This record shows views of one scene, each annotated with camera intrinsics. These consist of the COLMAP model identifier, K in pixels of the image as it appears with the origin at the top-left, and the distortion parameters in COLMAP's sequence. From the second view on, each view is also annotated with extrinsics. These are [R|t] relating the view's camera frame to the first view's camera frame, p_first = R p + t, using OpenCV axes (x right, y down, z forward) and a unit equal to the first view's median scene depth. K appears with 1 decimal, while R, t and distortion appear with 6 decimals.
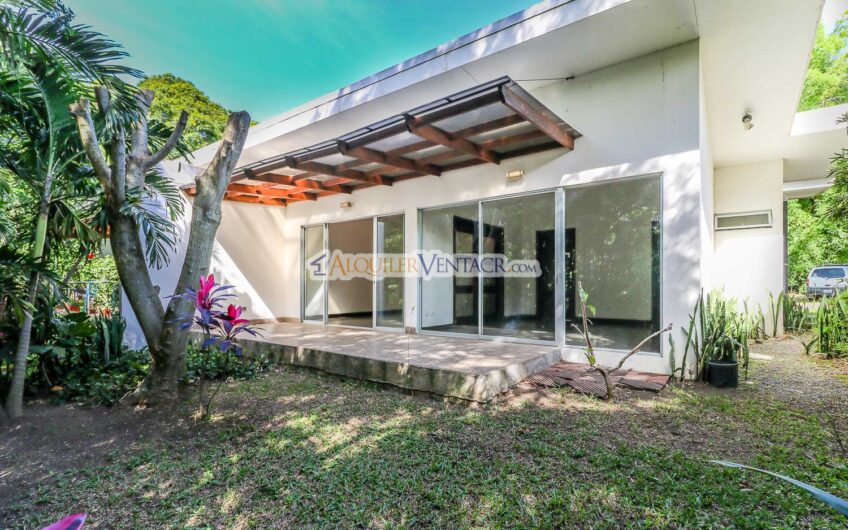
lens RADIAL K [[389.9, 0, 453.7], [0, 389.9, 289.5], [0, 0, 1]] dist [0.019392, -0.000122]
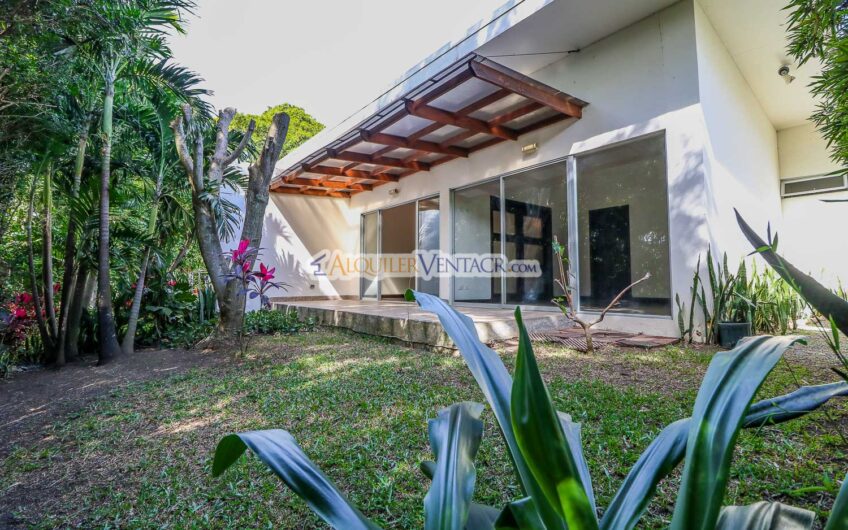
lens RADIAL K [[389.9, 0, 457.3], [0, 389.9, 262.8], [0, 0, 1]] dist [0.019392, -0.000122]
pose [[0.973946, -0.019903, -0.225906, 0.230872], [0.006034, 0.998063, -0.061915, 0.086483], [0.226701, 0.058939, 0.972179, -0.046119]]
